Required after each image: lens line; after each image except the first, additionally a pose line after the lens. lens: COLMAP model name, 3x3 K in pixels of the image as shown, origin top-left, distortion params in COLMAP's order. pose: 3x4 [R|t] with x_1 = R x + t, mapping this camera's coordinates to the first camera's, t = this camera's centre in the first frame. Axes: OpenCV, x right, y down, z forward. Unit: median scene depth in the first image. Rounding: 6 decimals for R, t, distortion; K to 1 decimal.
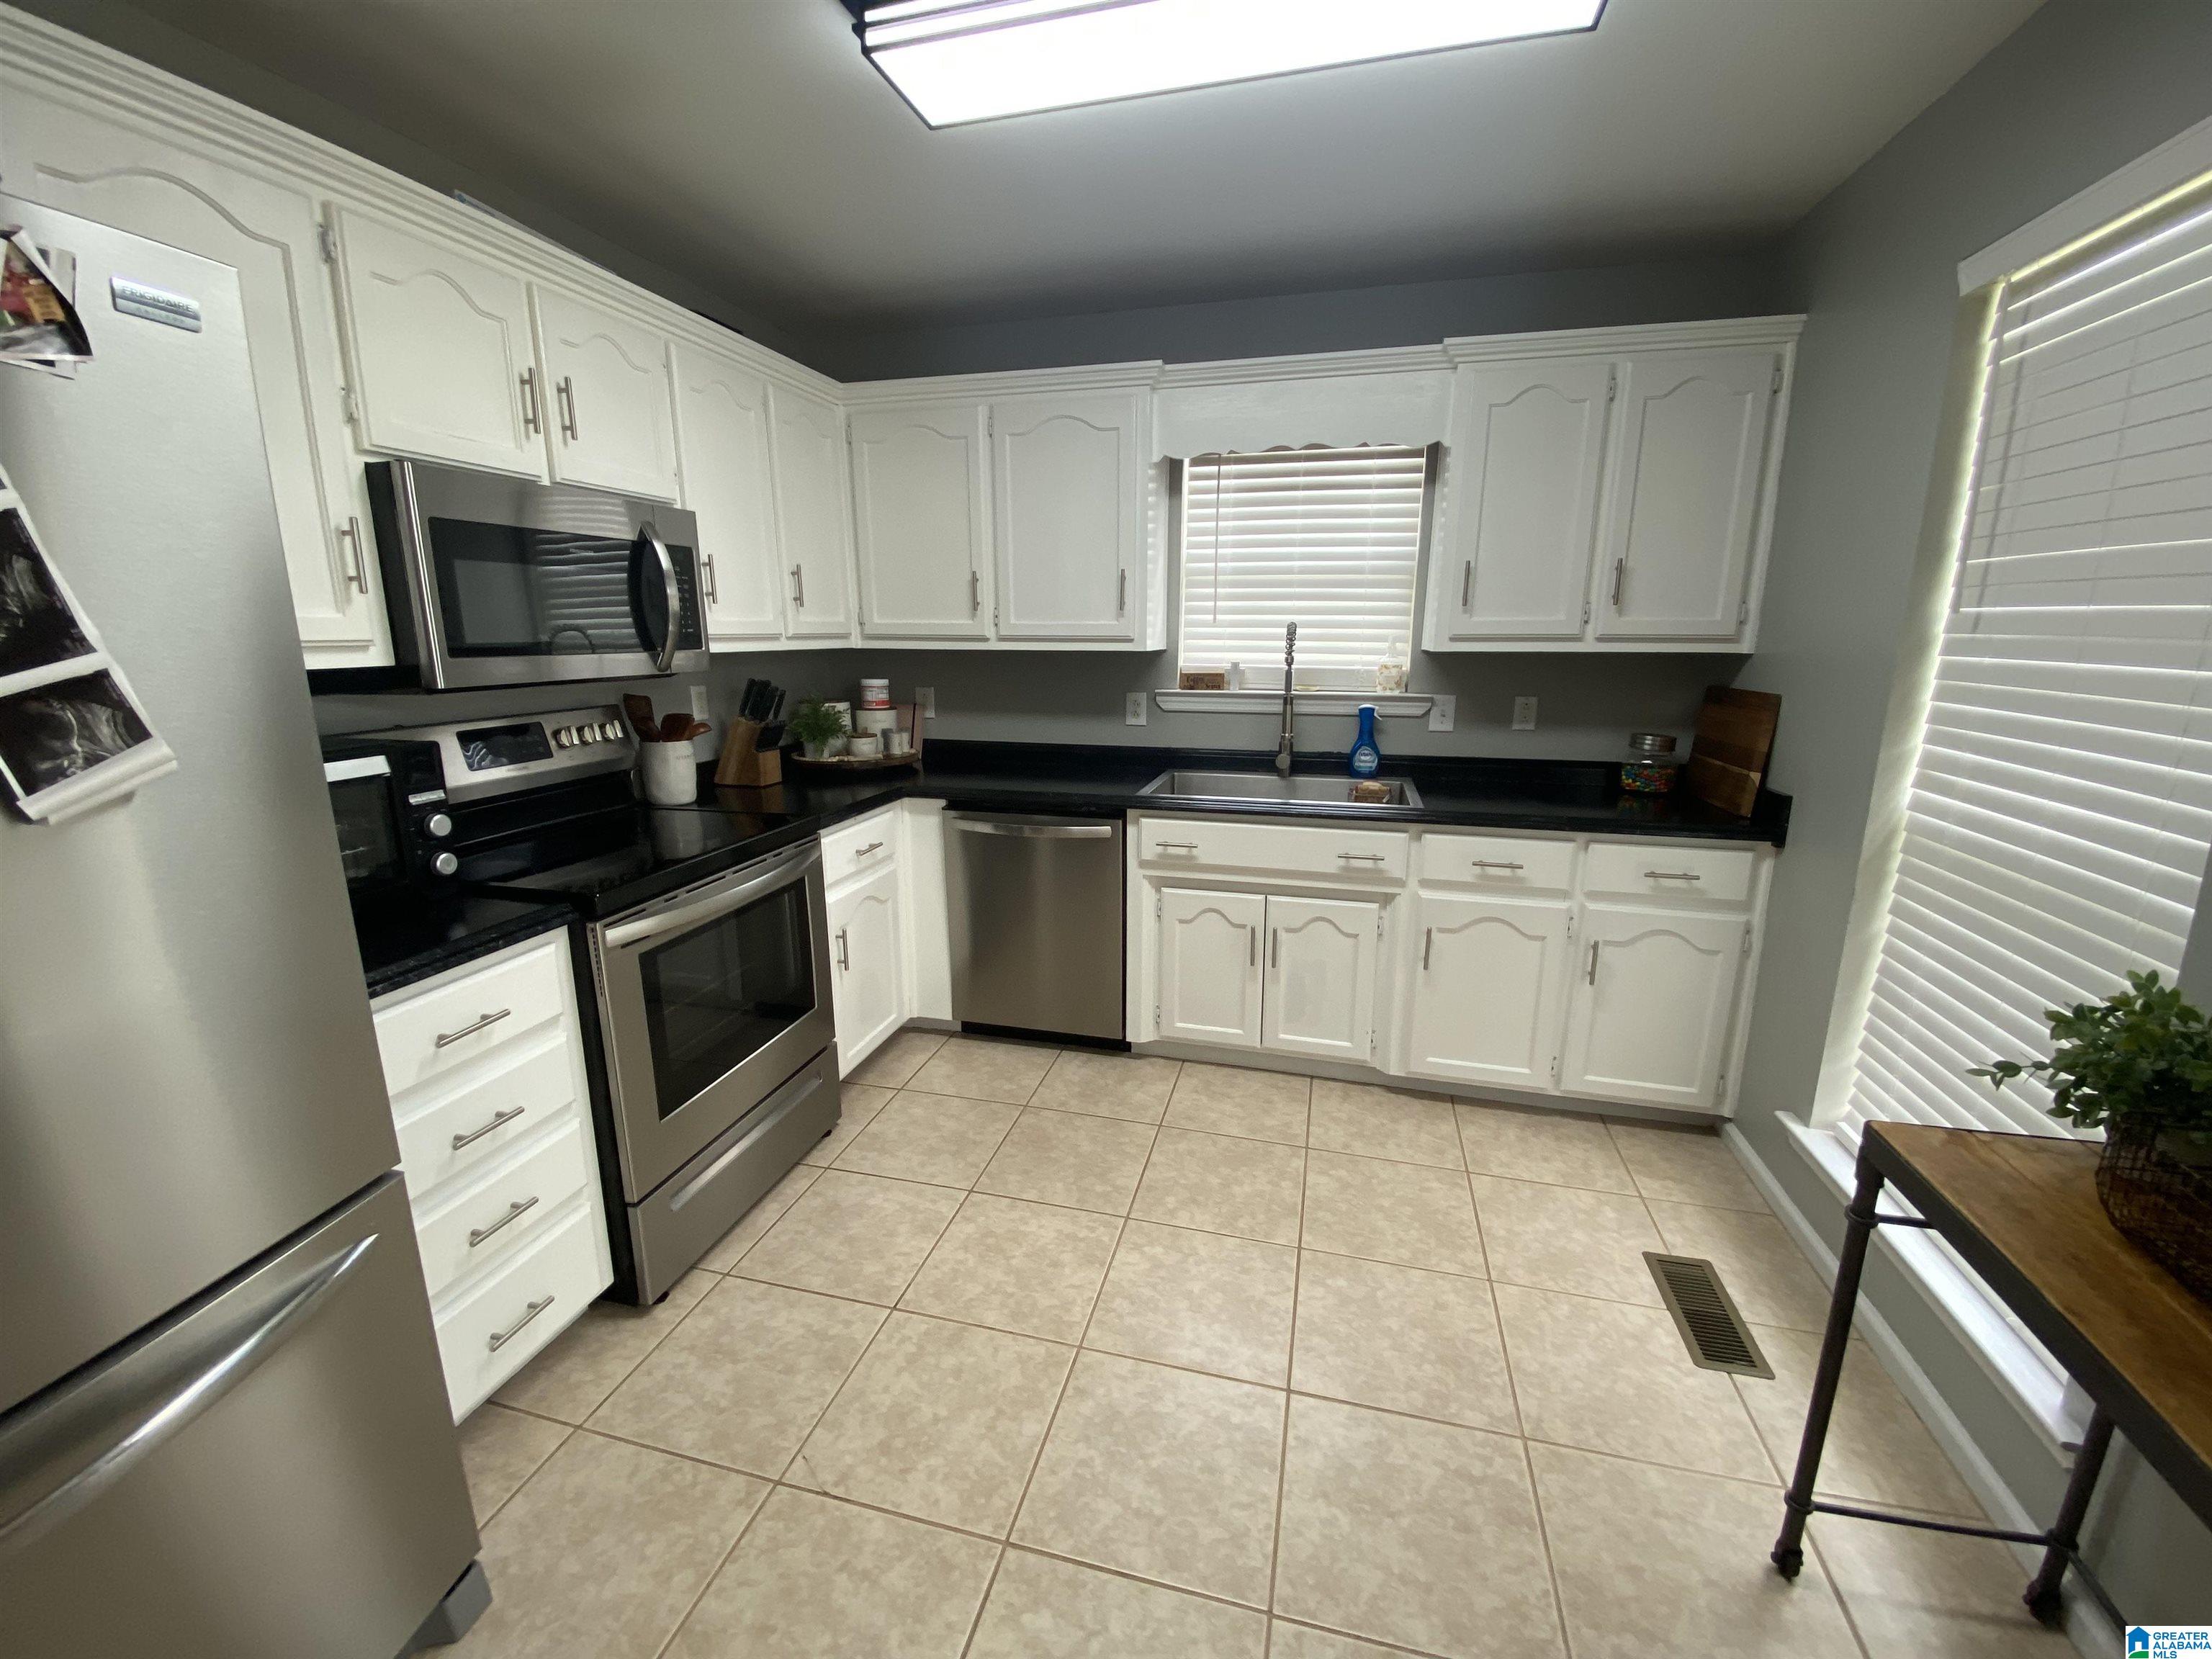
lens RADIAL K [[894.7, 0, 1110.7], [0, 894.7, 822.3], [0, 0, 1]] dist [0.001576, -0.010273]
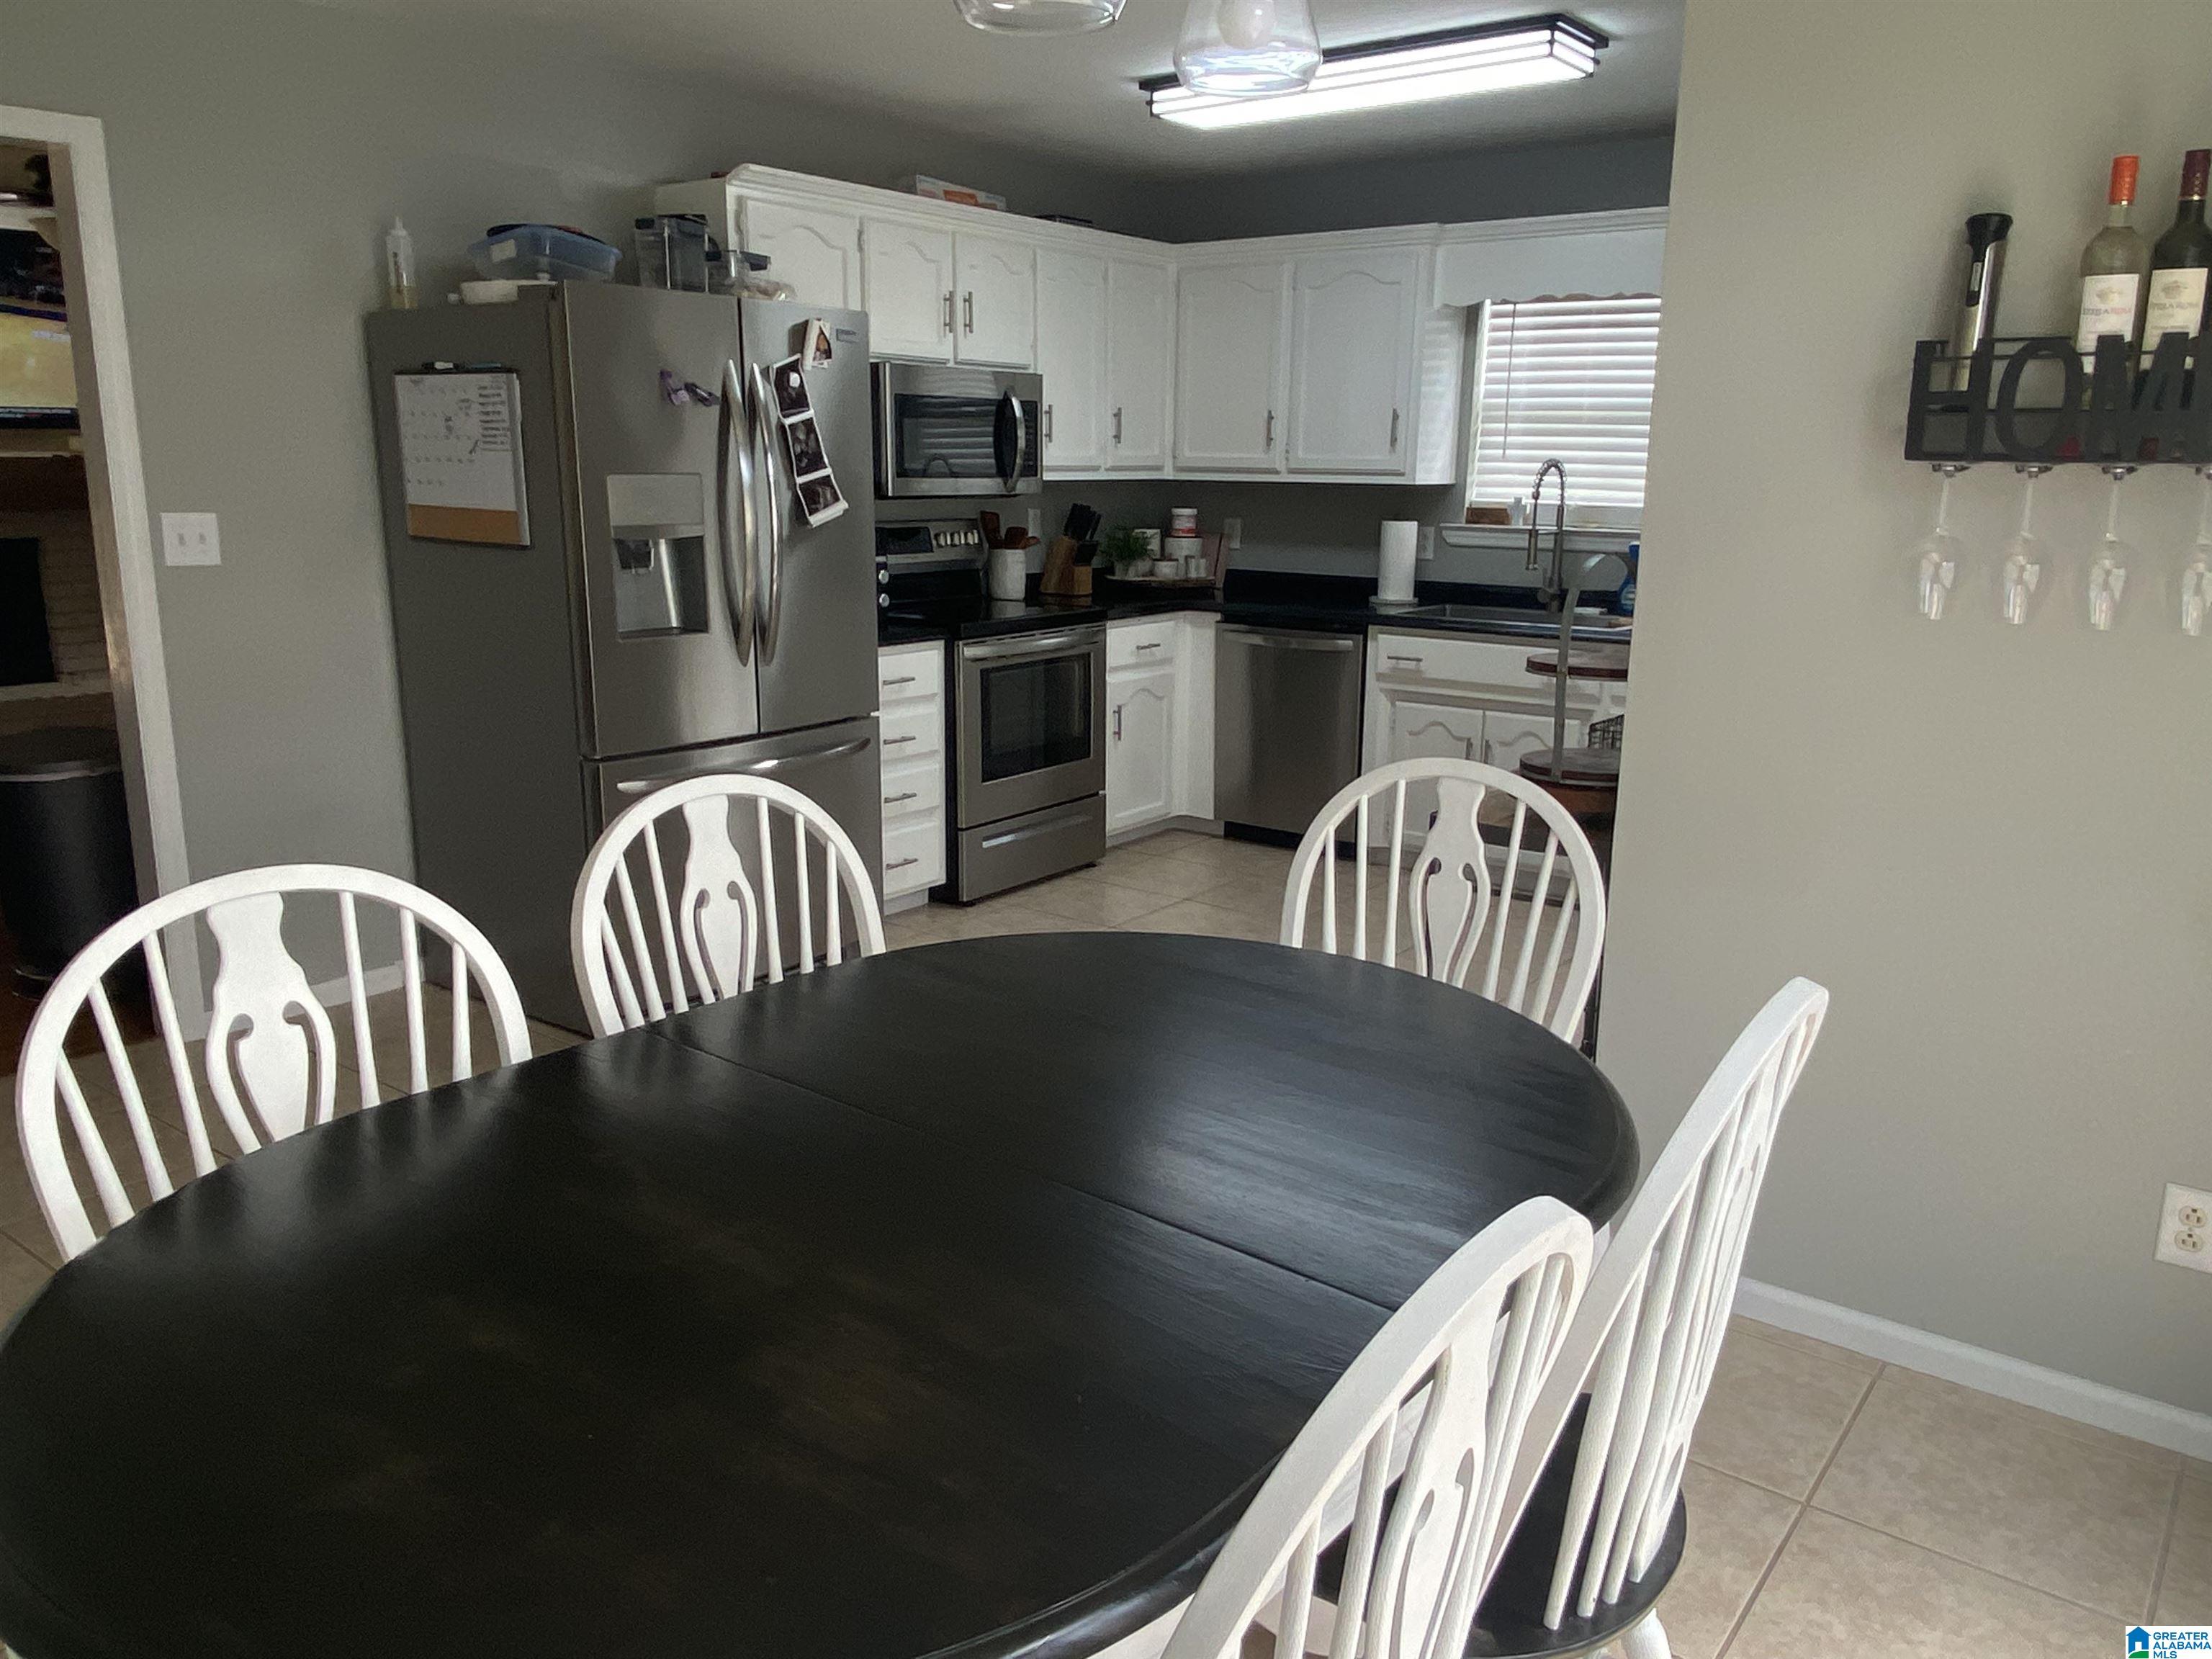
lens RADIAL K [[1618.9, 0, 1029.9], [0, 1618.9, 884.7], [0, 0, 1]] dist [-0.004126, -0.013278]
pose [[0.903105, 0.115017, -0.413730, 0.534388], [-0.096297, 0.993169, 0.065900, 0.224517], [0.418483, -0.019674, 0.908011, -1.073927]]
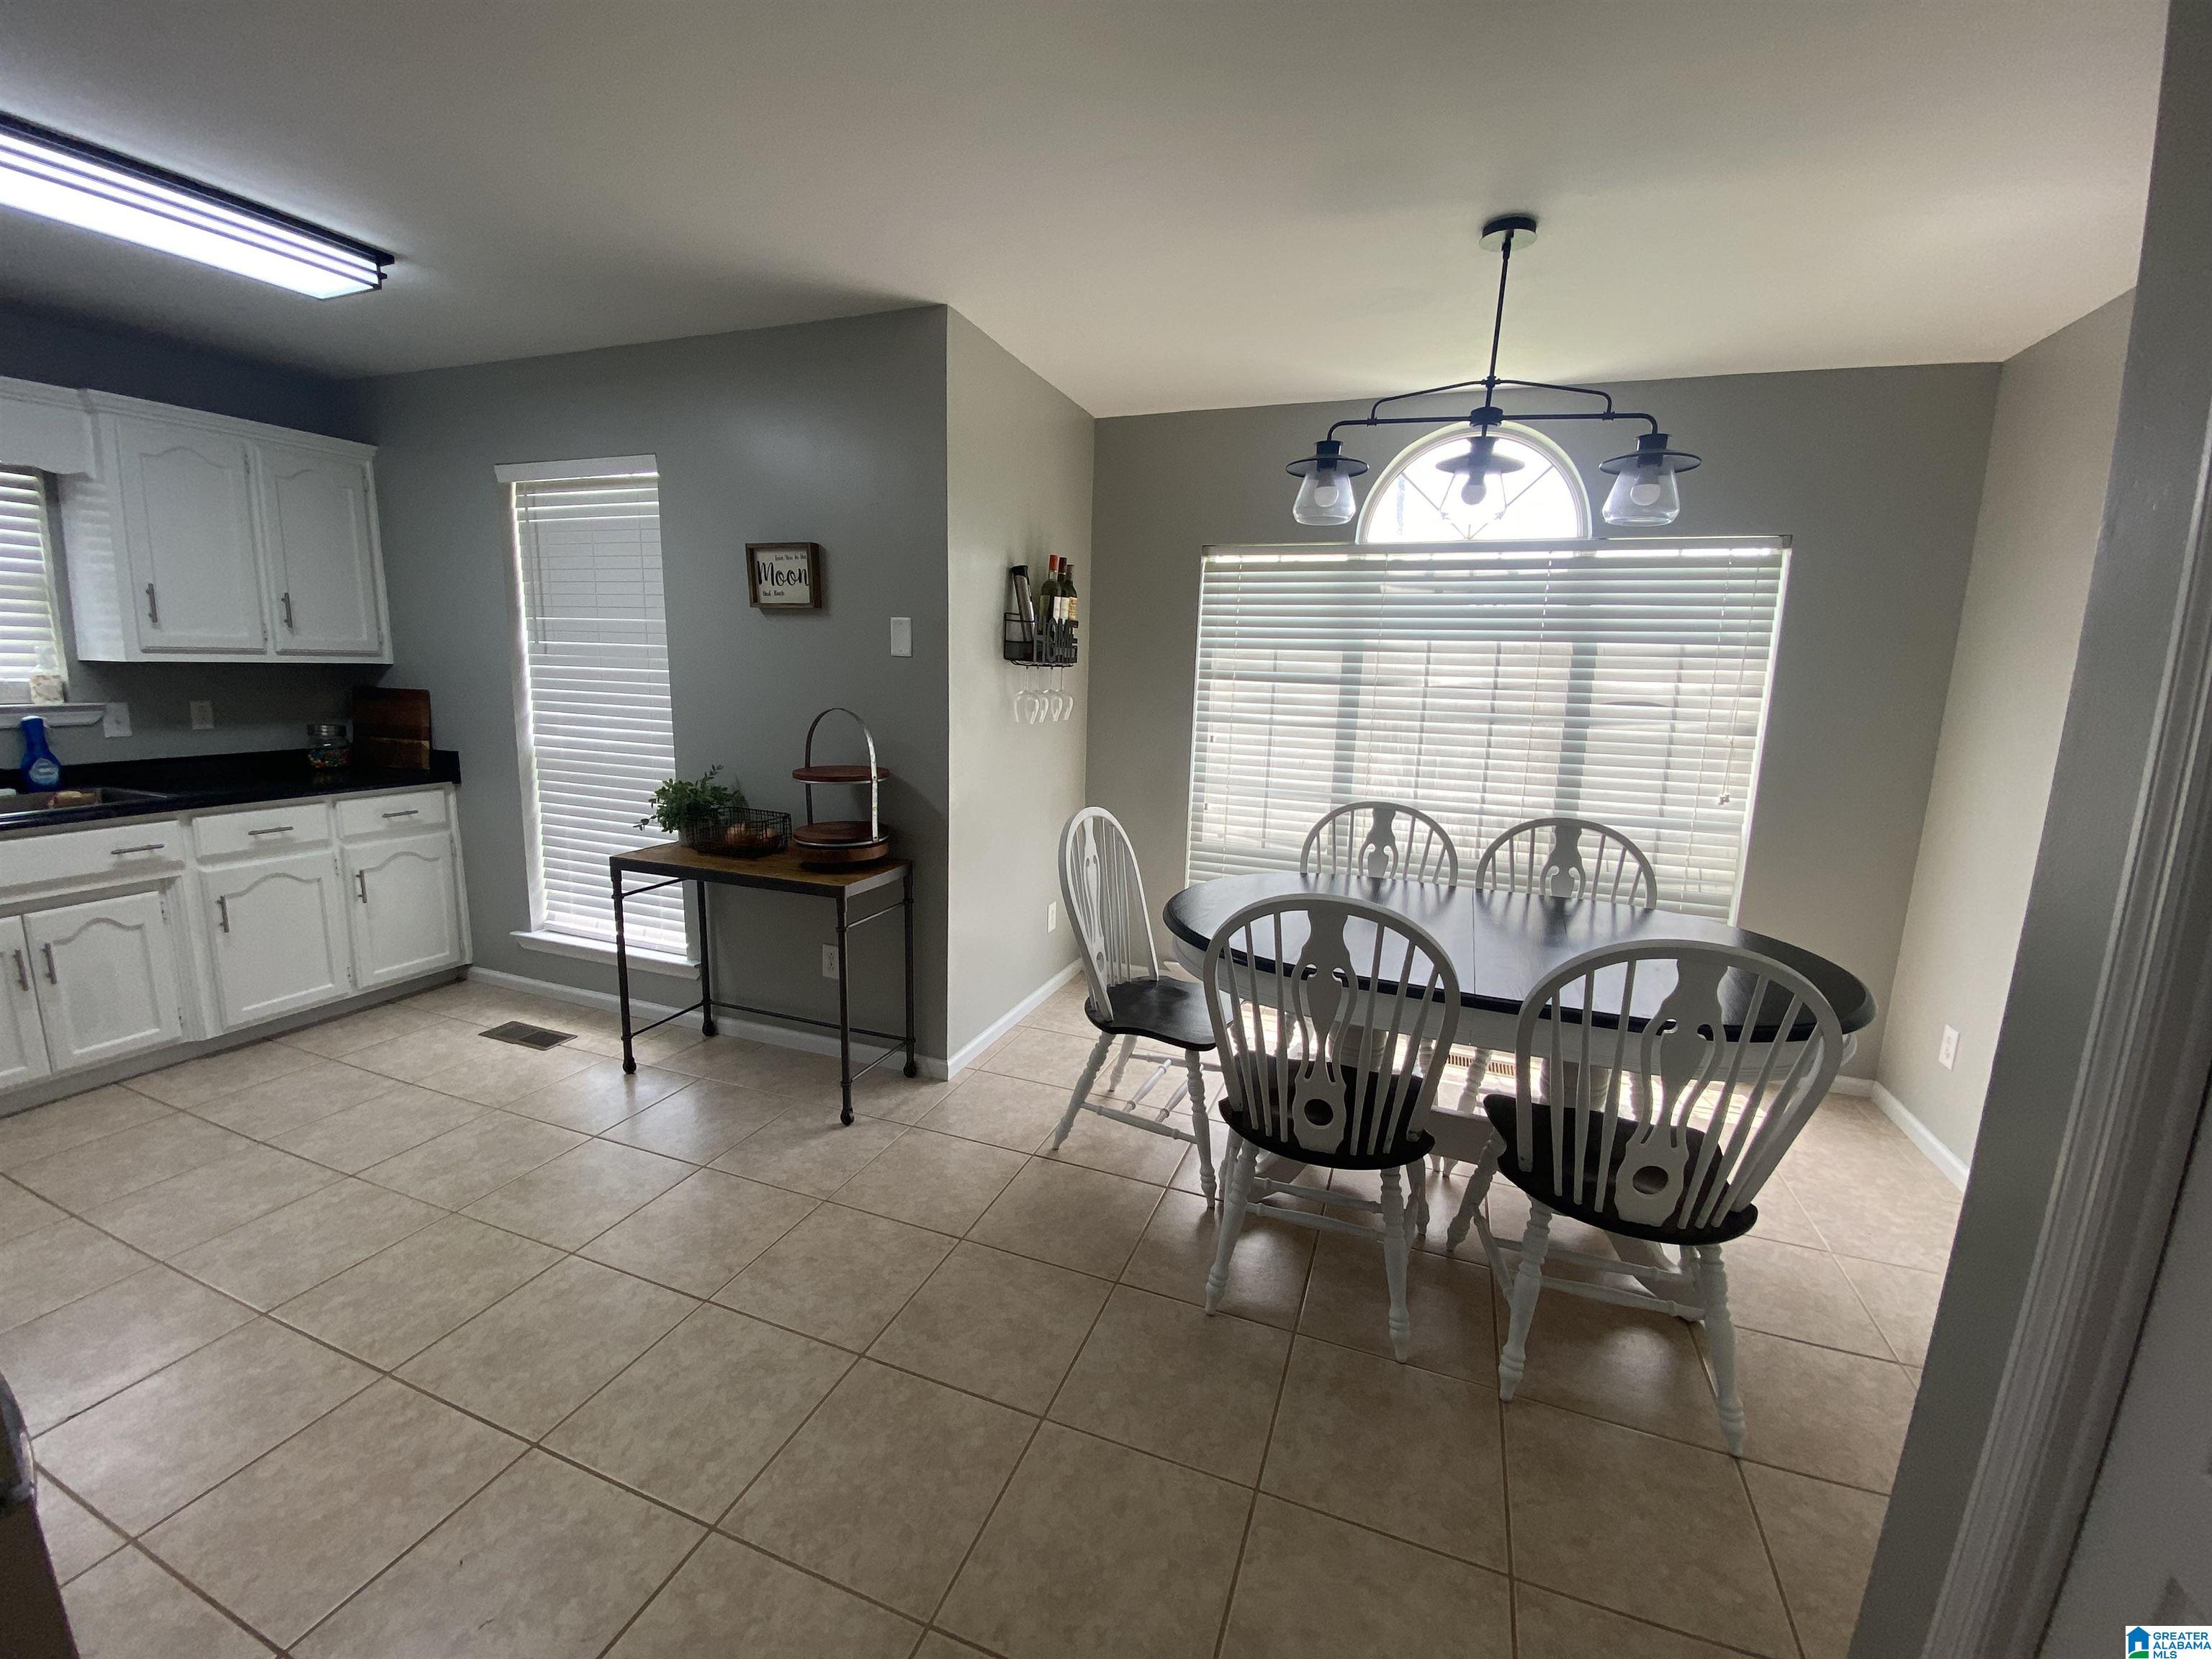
lens RADIAL K [[894.7, 0, 1096.3], [0, 894.7, 825.9], [0, 0, 1]] dist [0.001576, -0.010273]
pose [[0.098522, -0.171311, 0.980278, -0.648505], [0.179408, 0.971988, 0.151831, 0.056603], [-0.978829, 0.160911, 0.126497, -0.287235]]
